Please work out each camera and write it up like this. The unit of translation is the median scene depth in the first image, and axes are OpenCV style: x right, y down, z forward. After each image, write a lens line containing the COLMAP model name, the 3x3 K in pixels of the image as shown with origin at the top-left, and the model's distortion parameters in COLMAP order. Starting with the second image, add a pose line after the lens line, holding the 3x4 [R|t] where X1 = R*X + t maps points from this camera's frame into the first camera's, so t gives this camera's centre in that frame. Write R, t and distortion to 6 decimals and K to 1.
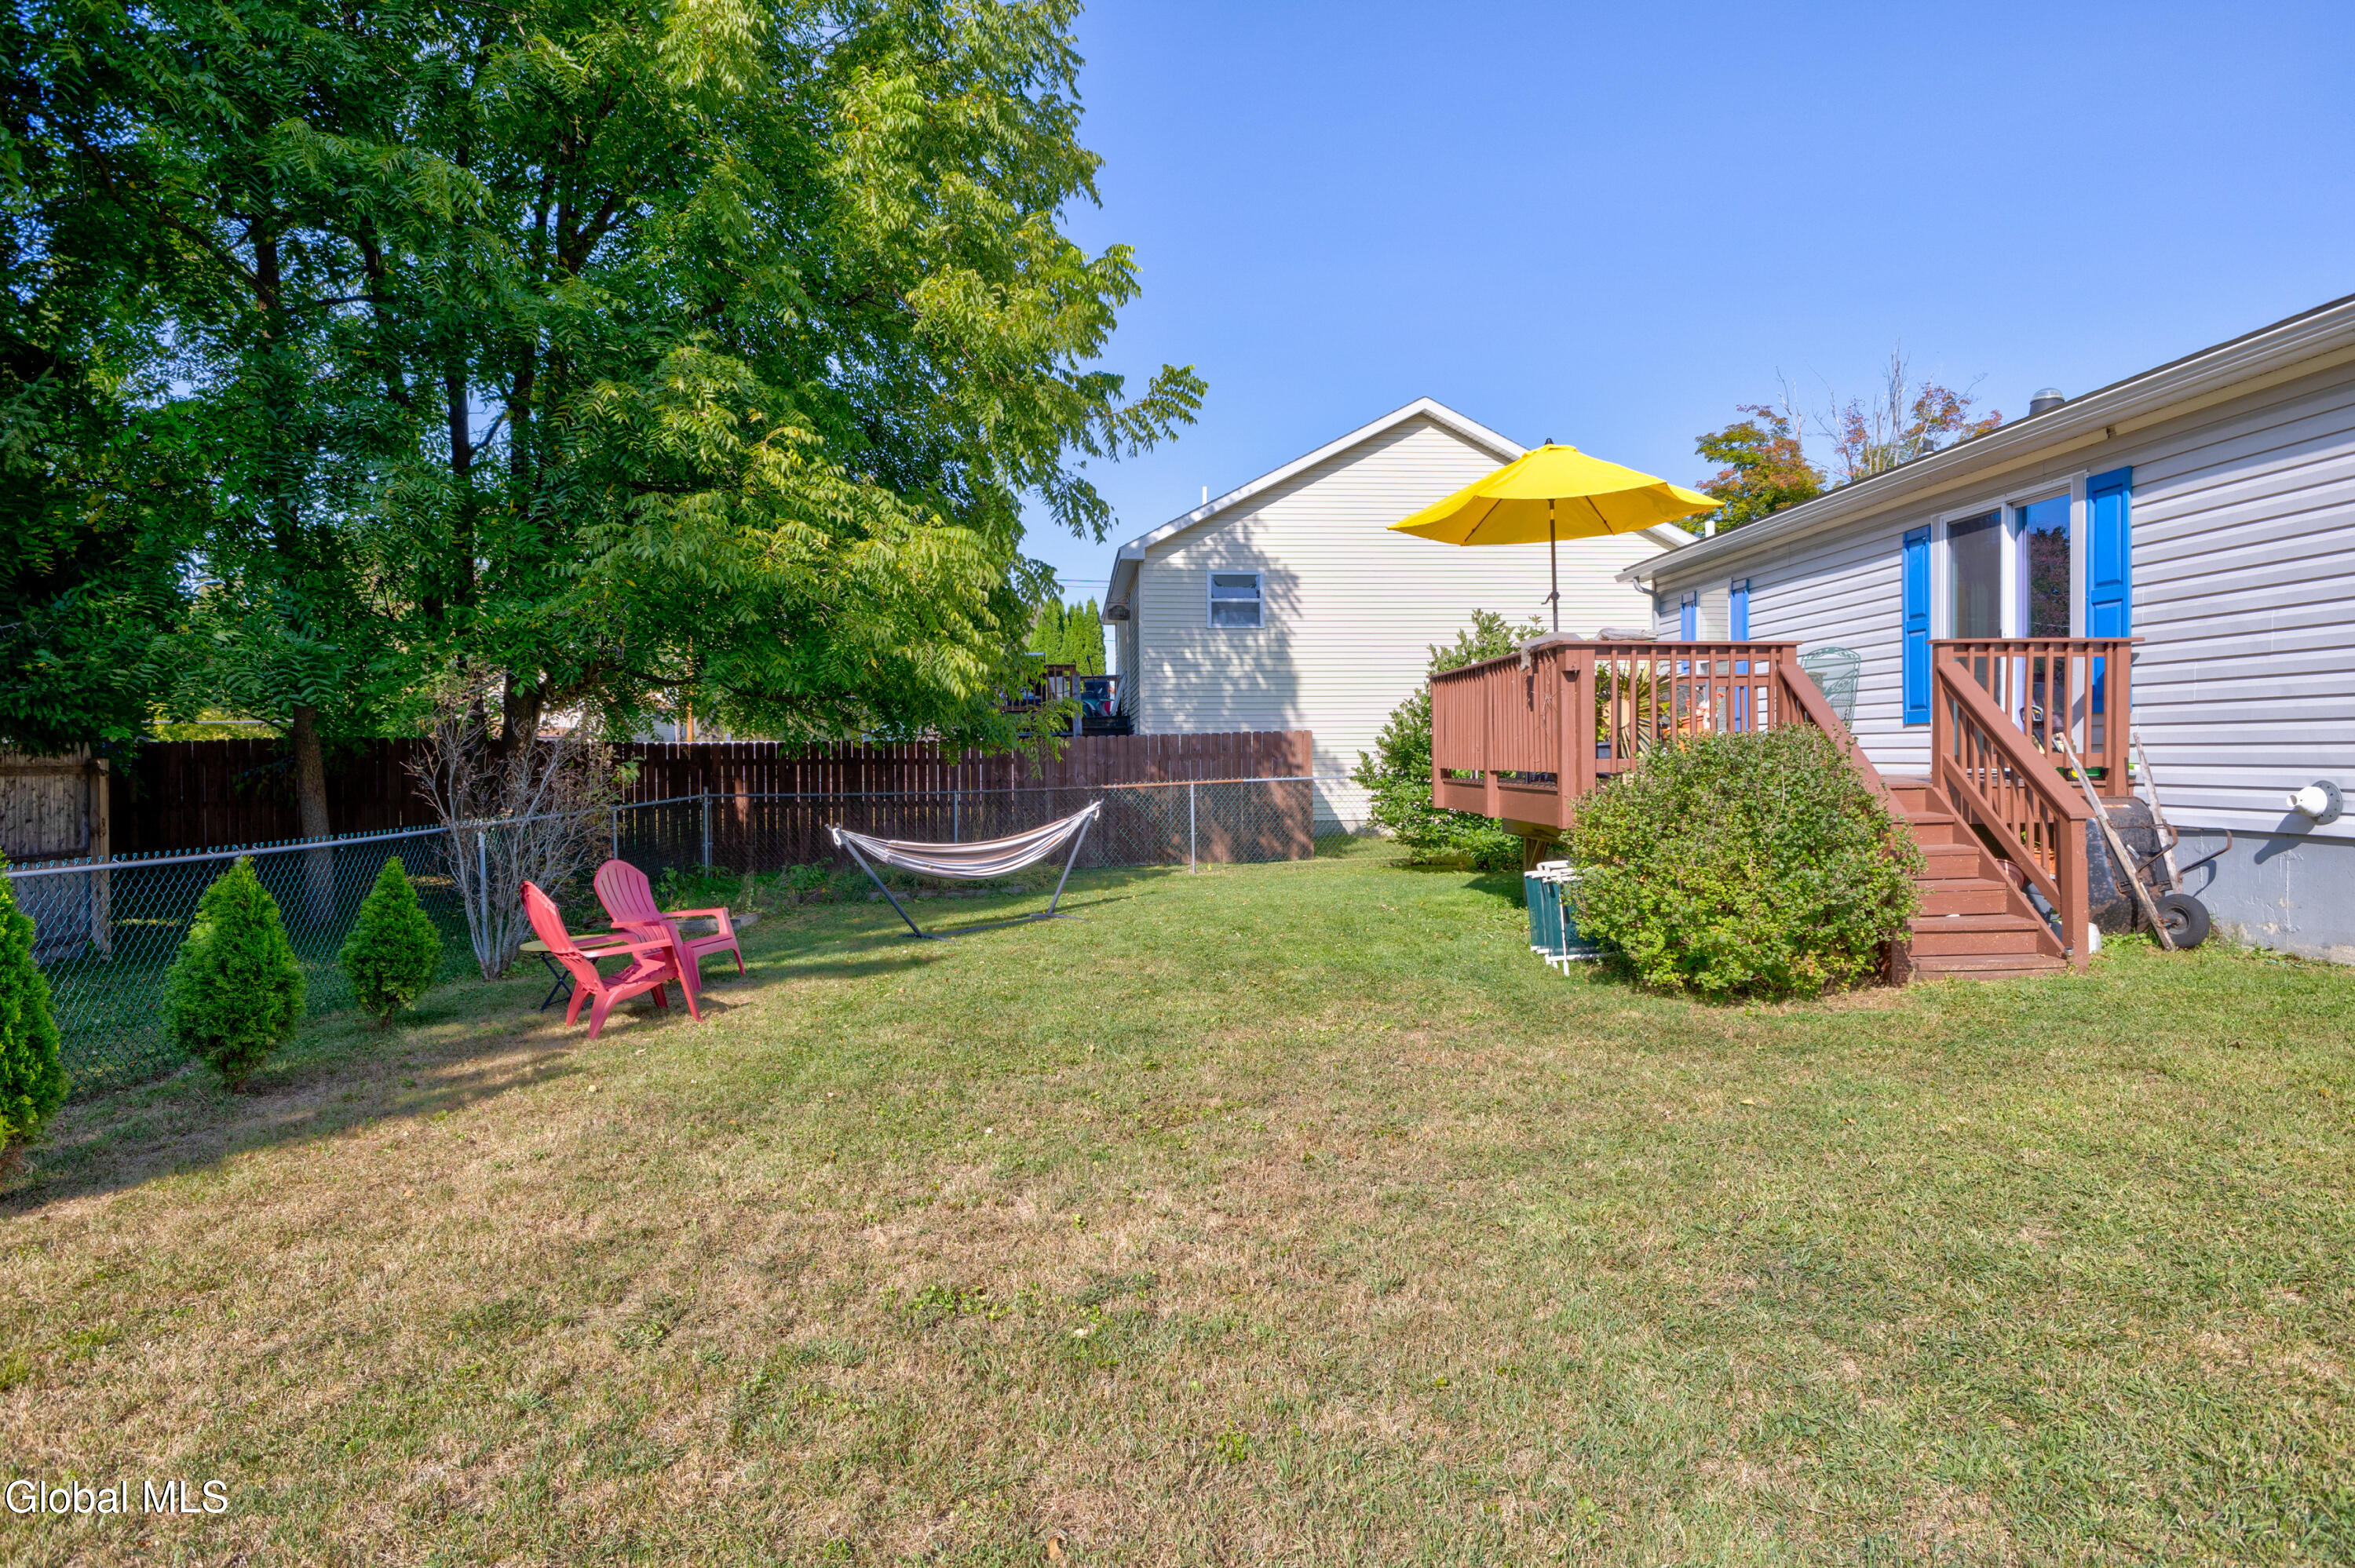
lens RADIAL K [[1358.7, 0, 1171.1], [0, 1358.7, 778.9], [0, 0, 1]] dist [0.004967, -0.000777]
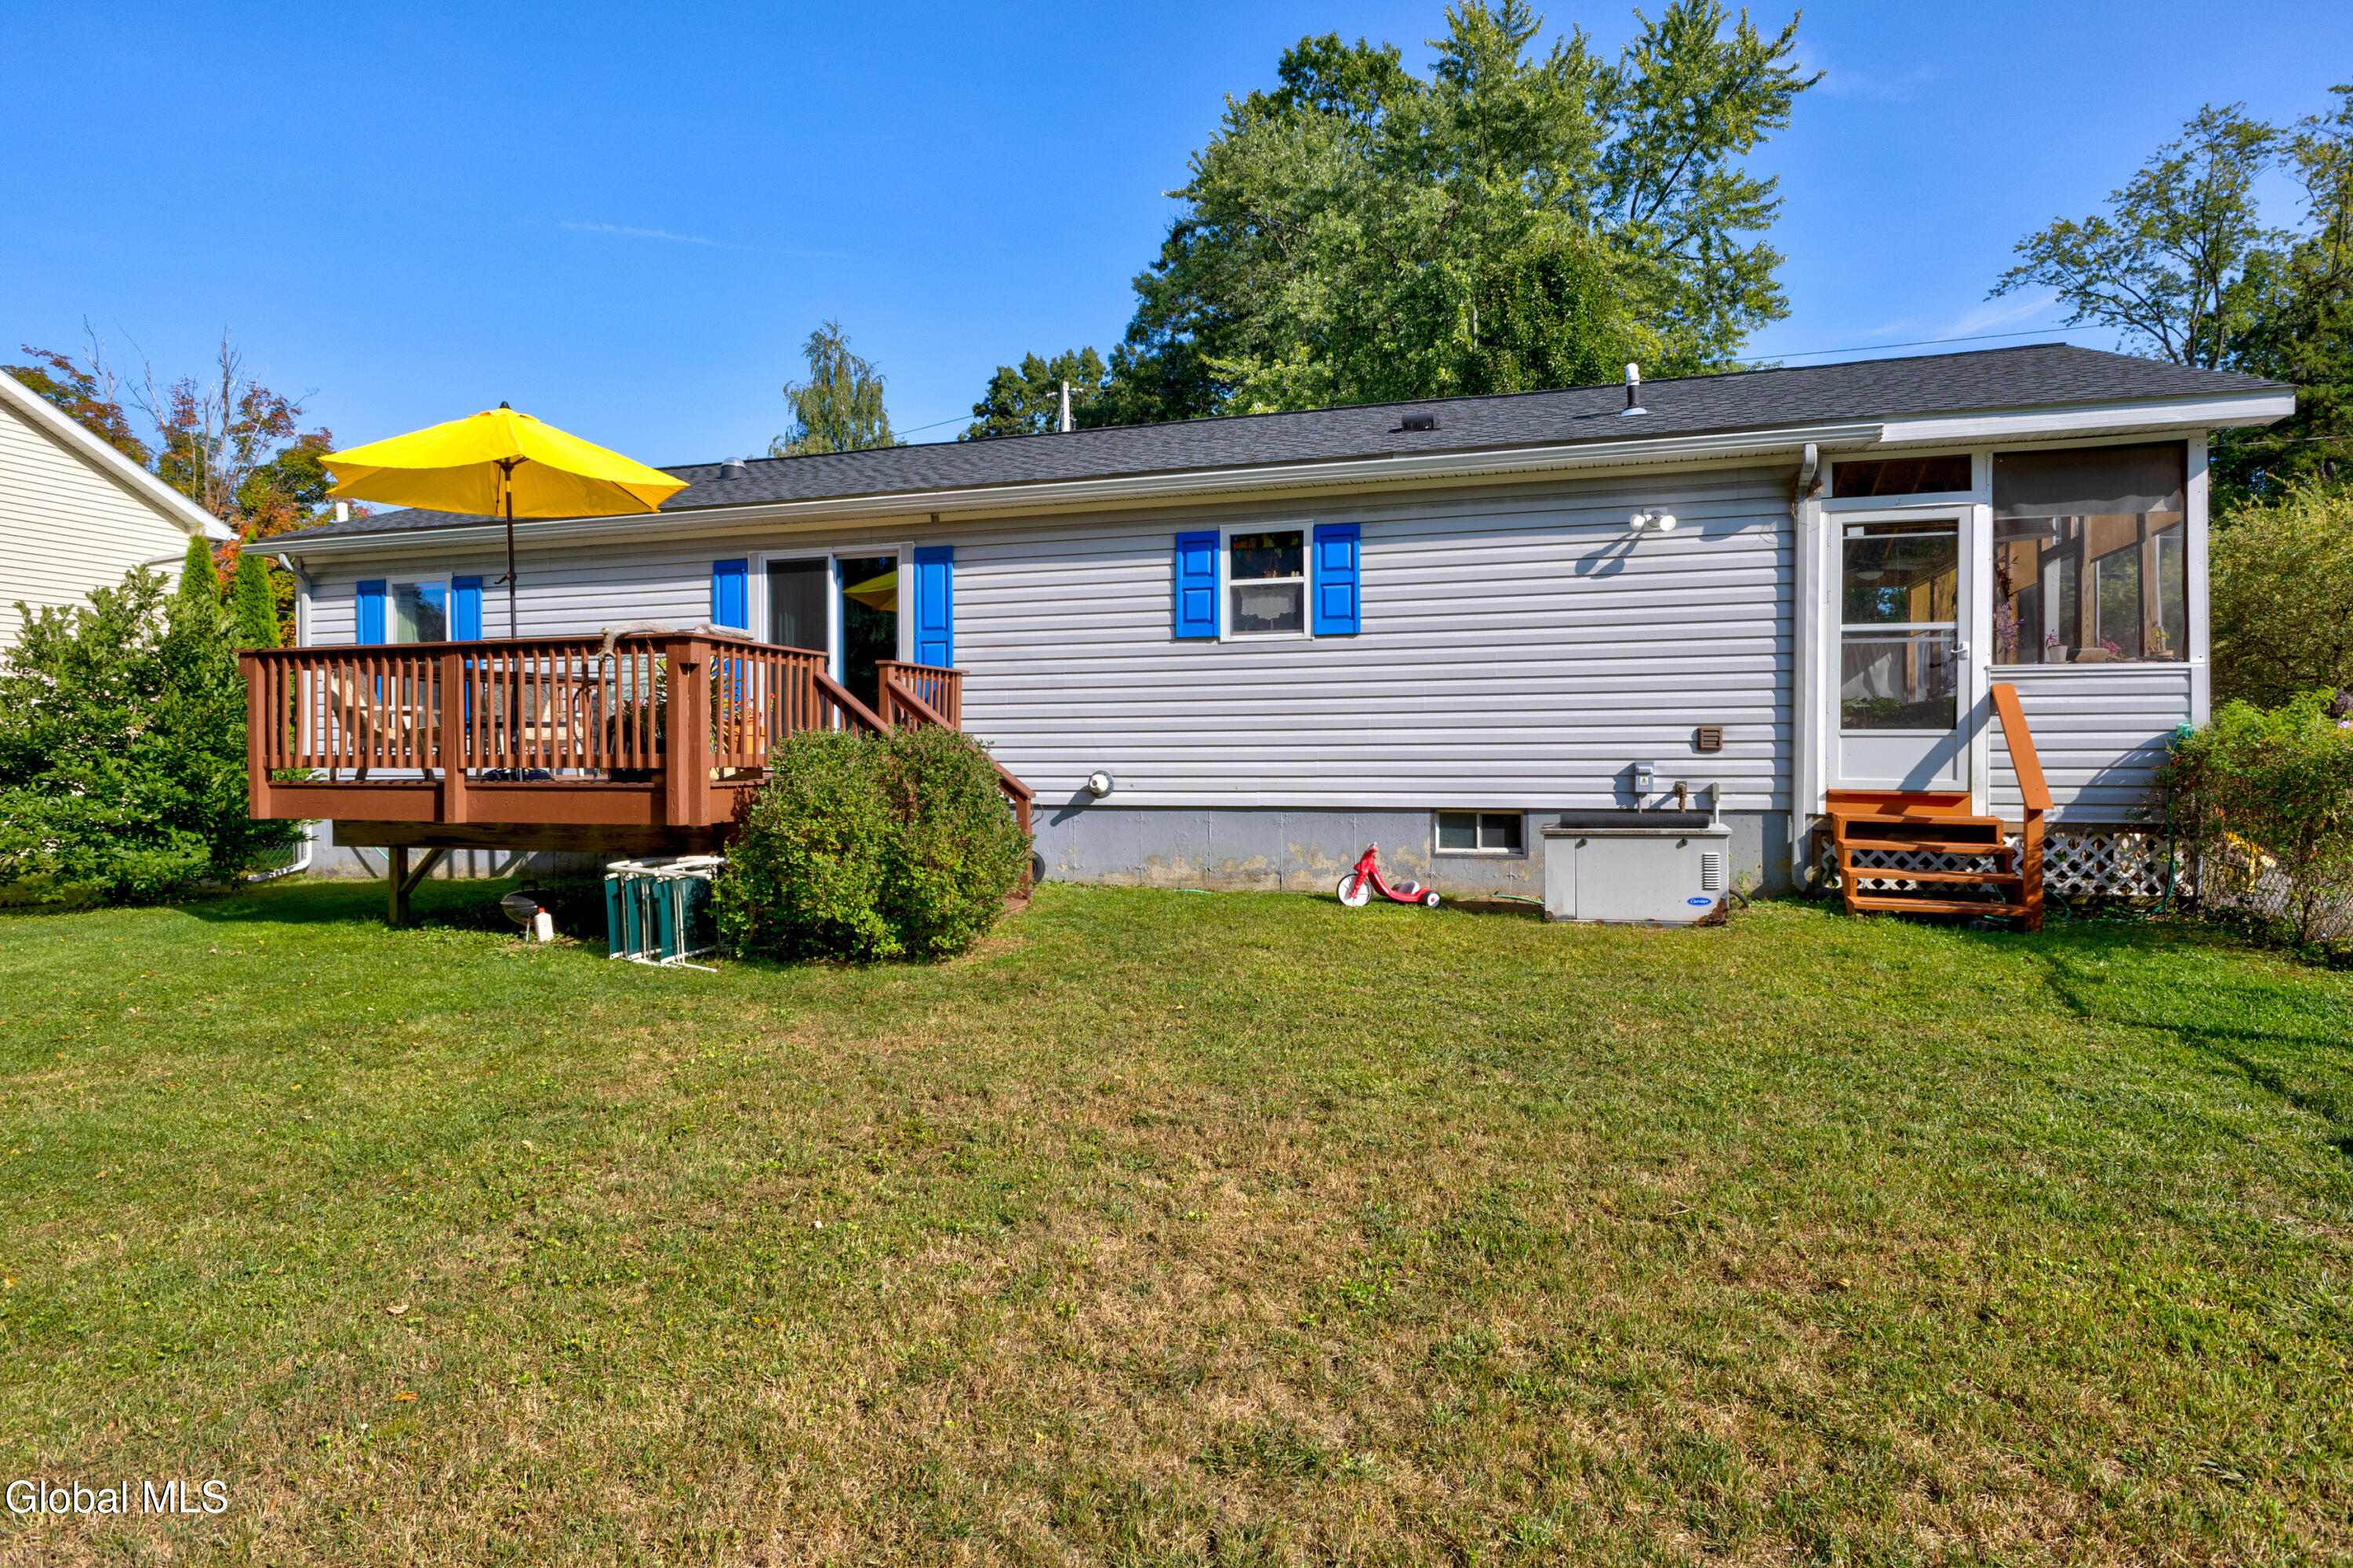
lens RADIAL K [[1306.5, 0, 1172.4], [0, 1306.5, 784.7], [0, 0, 1]] dist [-0.013714, -0.000589]
pose [[0.320126, -0.013128, 0.947284, -0.474887], [0.018213, 0.999804, 0.007701, 0.006331], [-0.947200, 0.014787, 0.320302, 0.362165]]
